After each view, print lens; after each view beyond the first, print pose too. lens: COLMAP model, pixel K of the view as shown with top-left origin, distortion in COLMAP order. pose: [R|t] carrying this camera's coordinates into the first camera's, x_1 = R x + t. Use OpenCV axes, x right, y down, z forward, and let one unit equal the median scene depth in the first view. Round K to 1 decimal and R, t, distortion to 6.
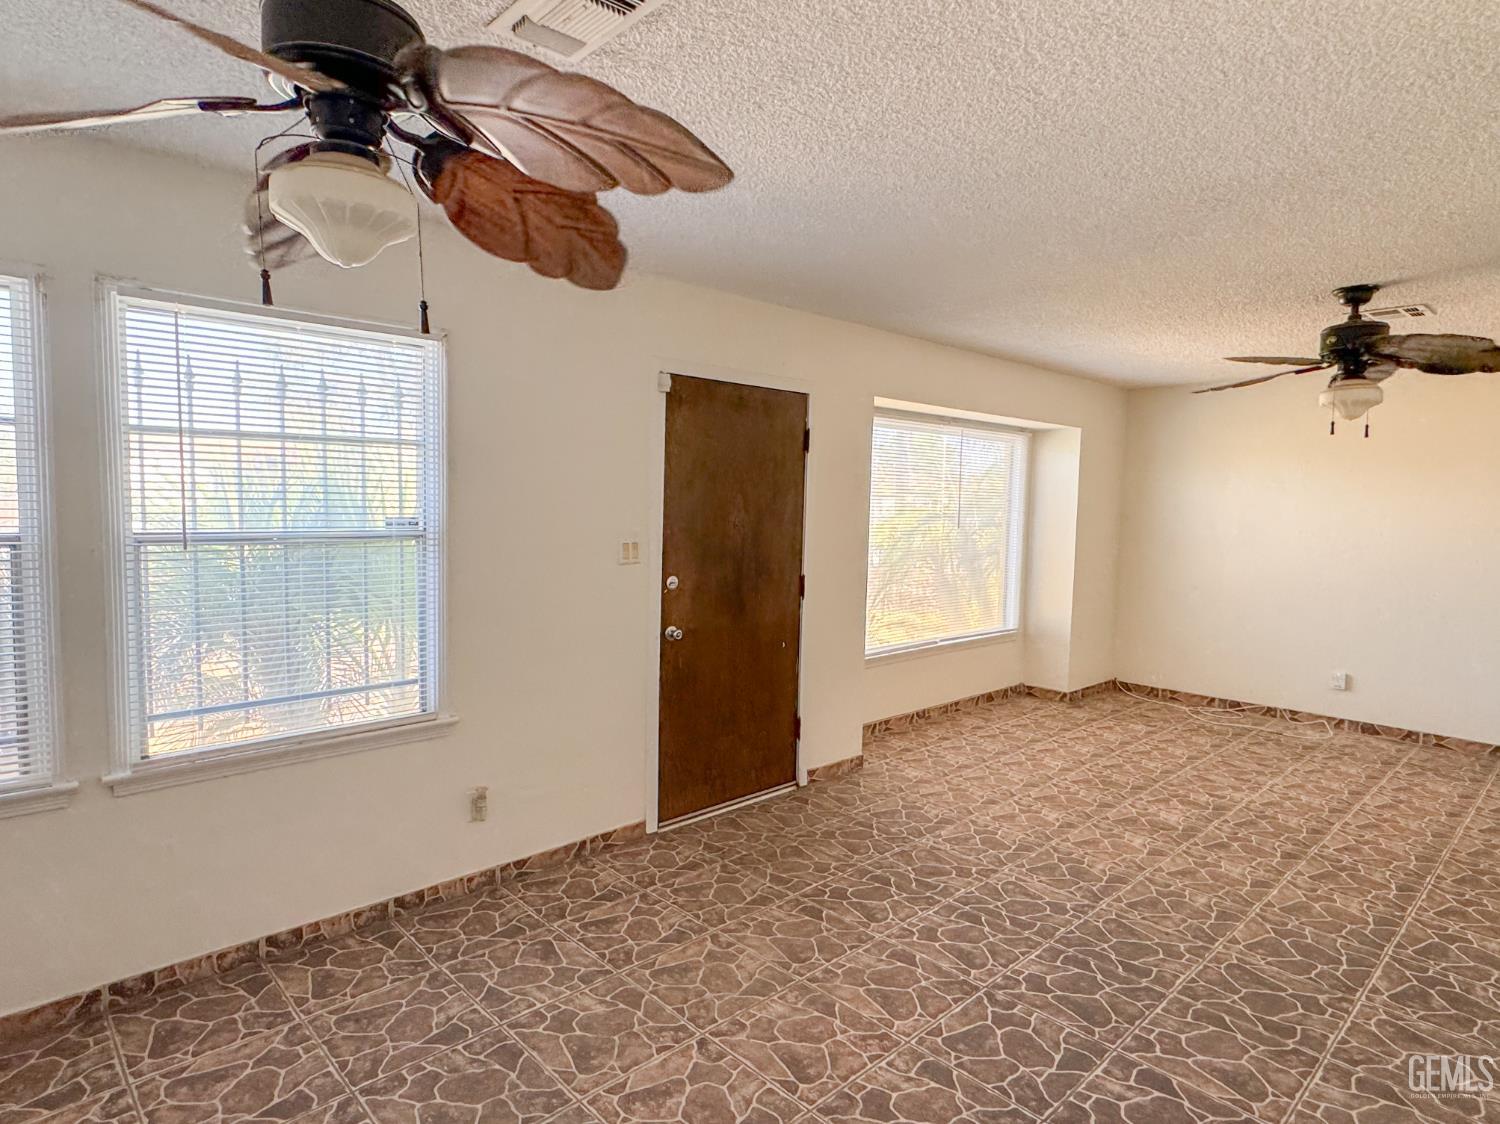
lens RADIAL K [[872.2, 0, 748.8], [0, 872.2, 560.1], [0, 0, 1]] dist [0.005285, -0.000331]
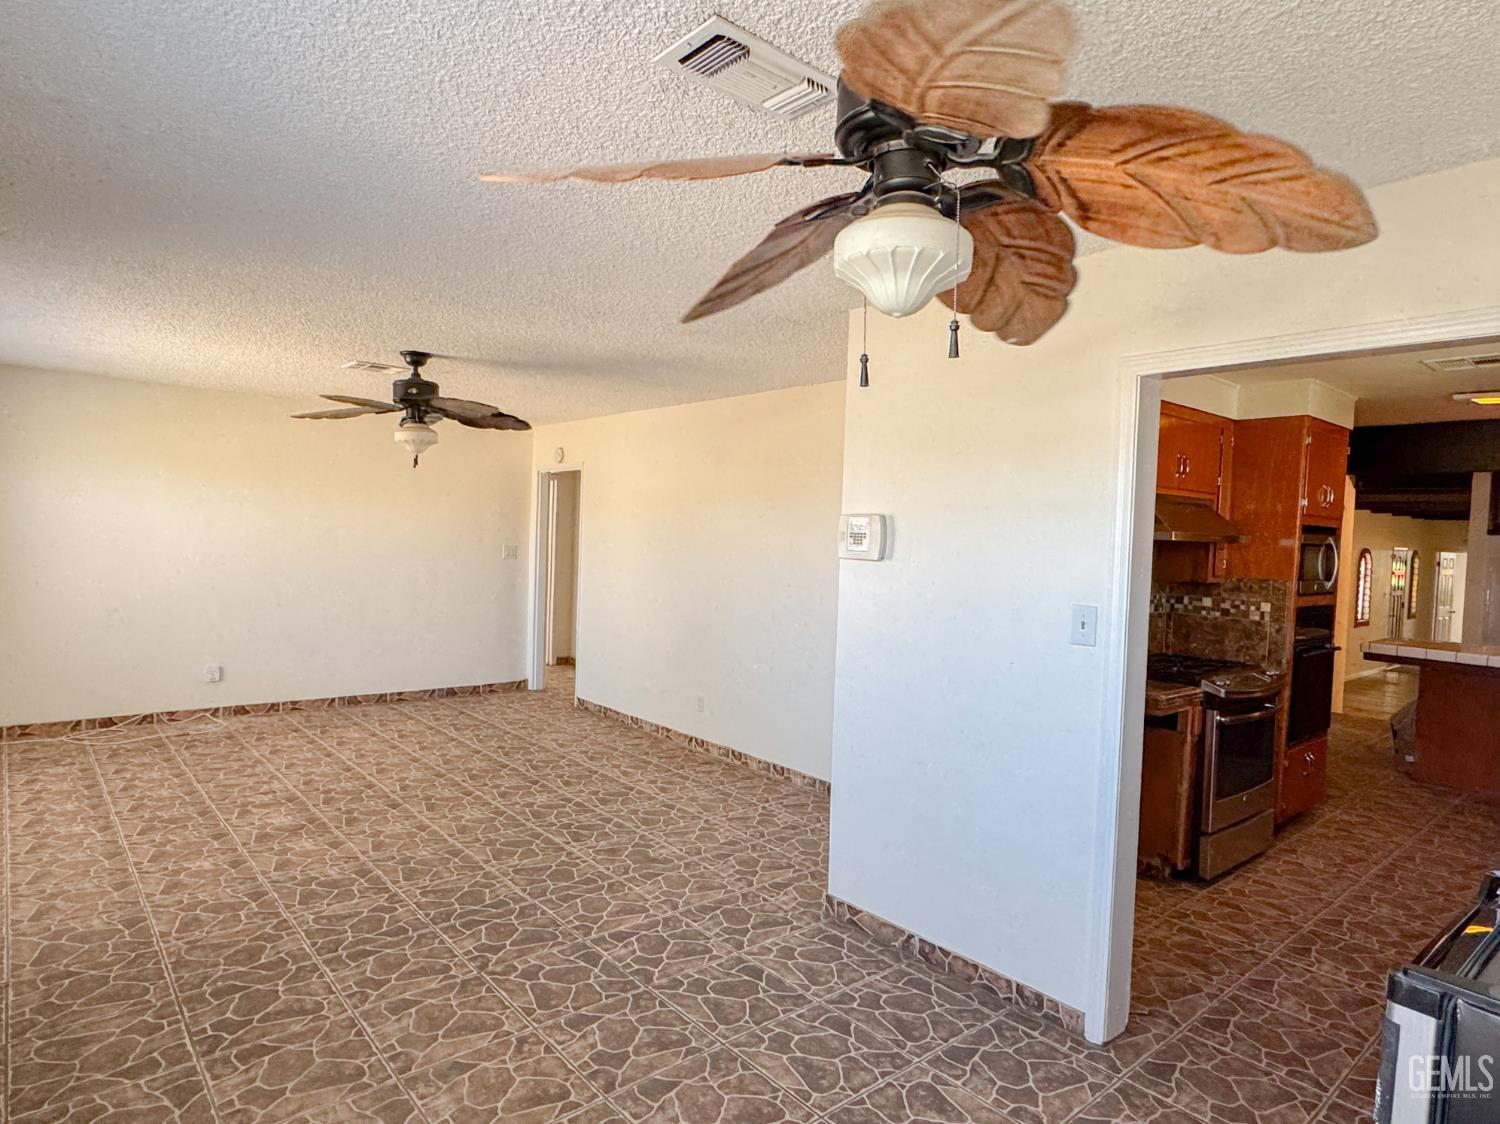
lens RADIAL K [[872.2, 0, 745.8], [0, 872.2, 562.7], [0, 0, 1]] dist [0.005285, -0.000331]
pose [[0.042464, -0.051472, 0.997771, -0.581979], [0.034975, 0.998137, 0.050002, -0.046809], [-0.998486, 0.032774, 0.044185, 0.457054]]
